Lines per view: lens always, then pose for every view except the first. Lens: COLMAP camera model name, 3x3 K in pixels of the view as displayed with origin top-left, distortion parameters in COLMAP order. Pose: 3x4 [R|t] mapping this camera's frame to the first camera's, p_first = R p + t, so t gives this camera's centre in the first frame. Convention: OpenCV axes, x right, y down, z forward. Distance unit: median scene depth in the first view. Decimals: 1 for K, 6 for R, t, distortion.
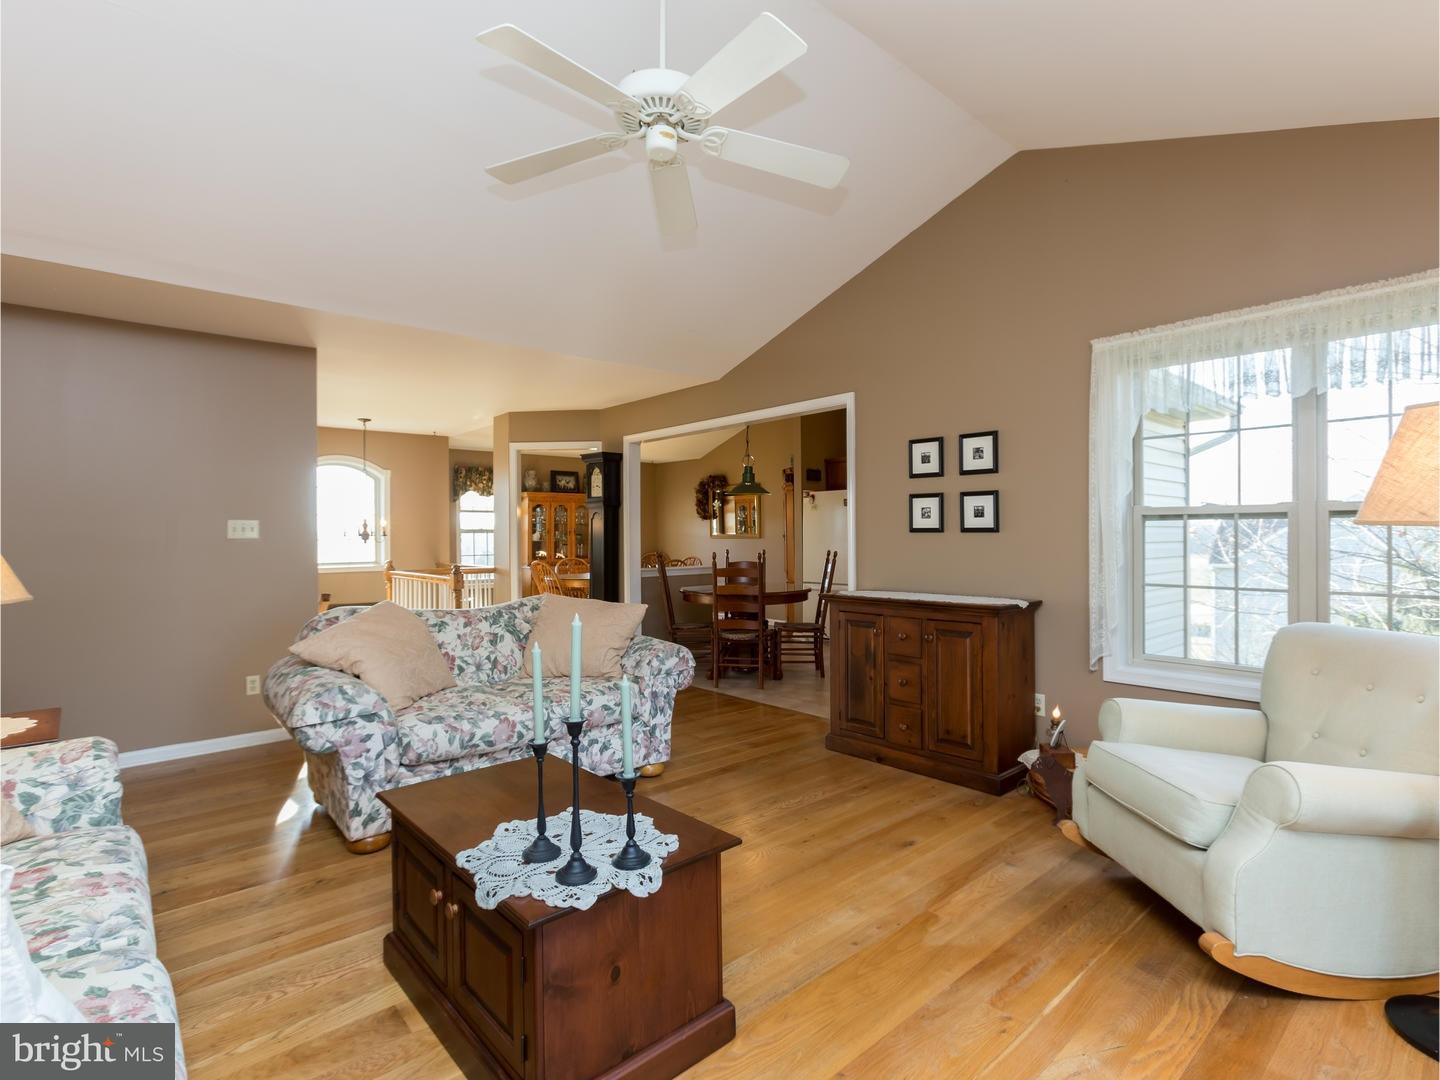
lens RADIAL K [[712.8, 0, 720.0], [0, 712.8, 540.0], [0, 0, 1]] dist [0.003657, 0.000627]
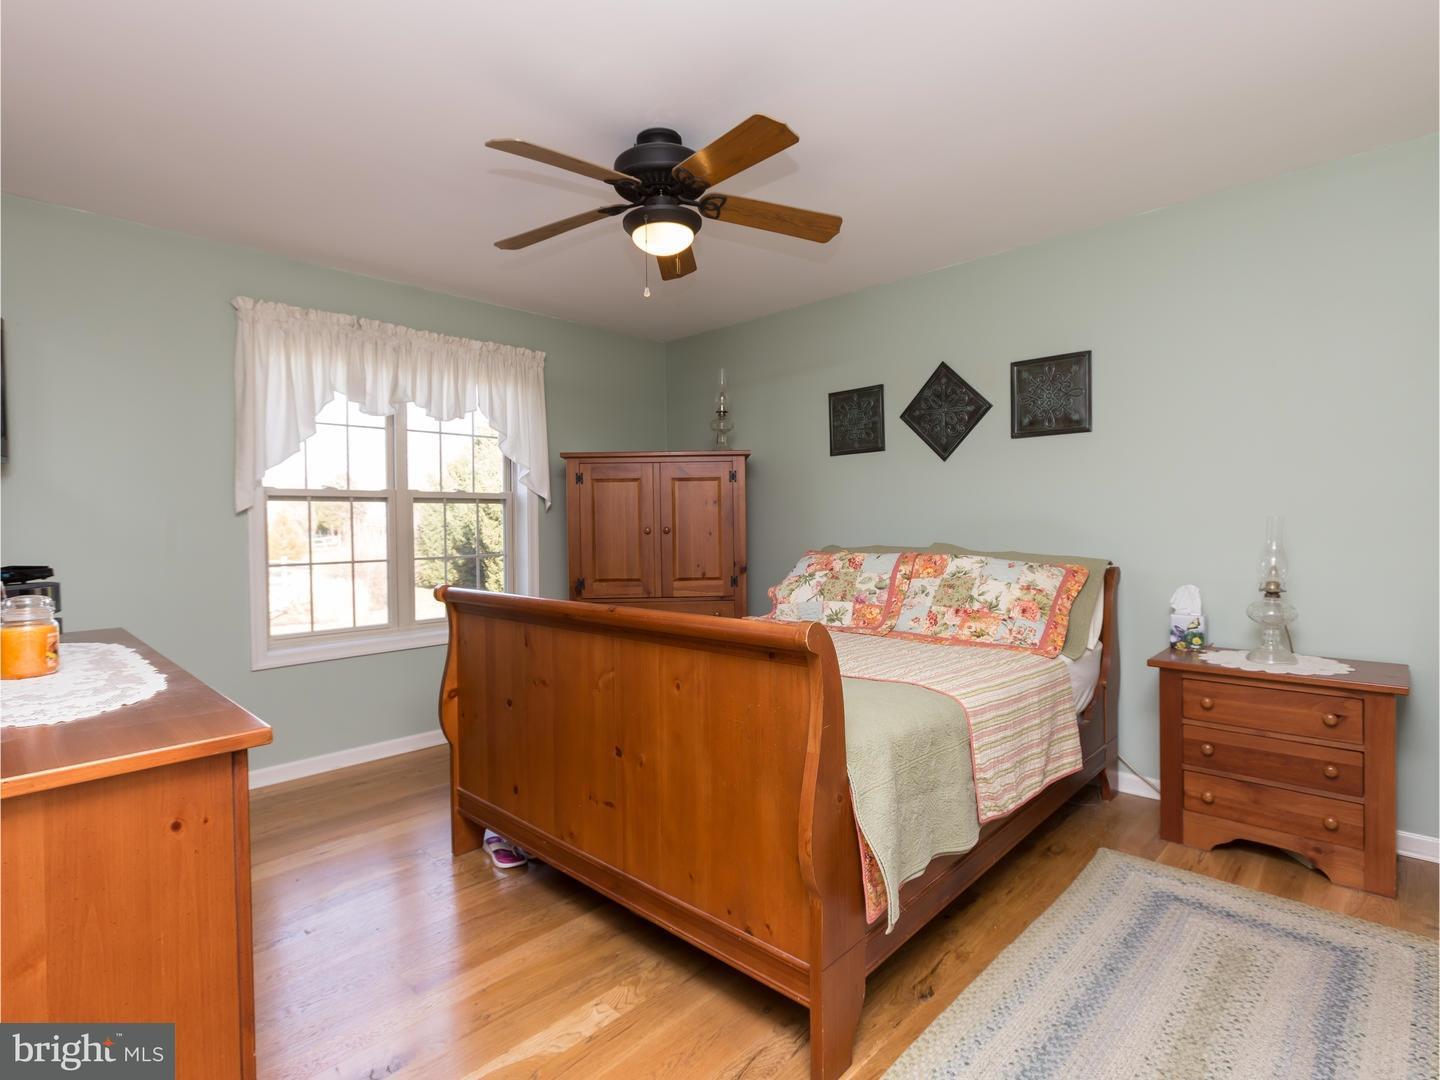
lens RADIAL K [[712.8, 0, 720.0], [0, 712.8, 540.0], [0, 0, 1]] dist [0.003657, 0.000627]
pose [[-0.099054, -0.027862, 0.994692, -0.462719], [0.003696, 0.999591, 0.028367, 0.001555], [-0.995075, 0.006487, -0.098911, 0.499378]]
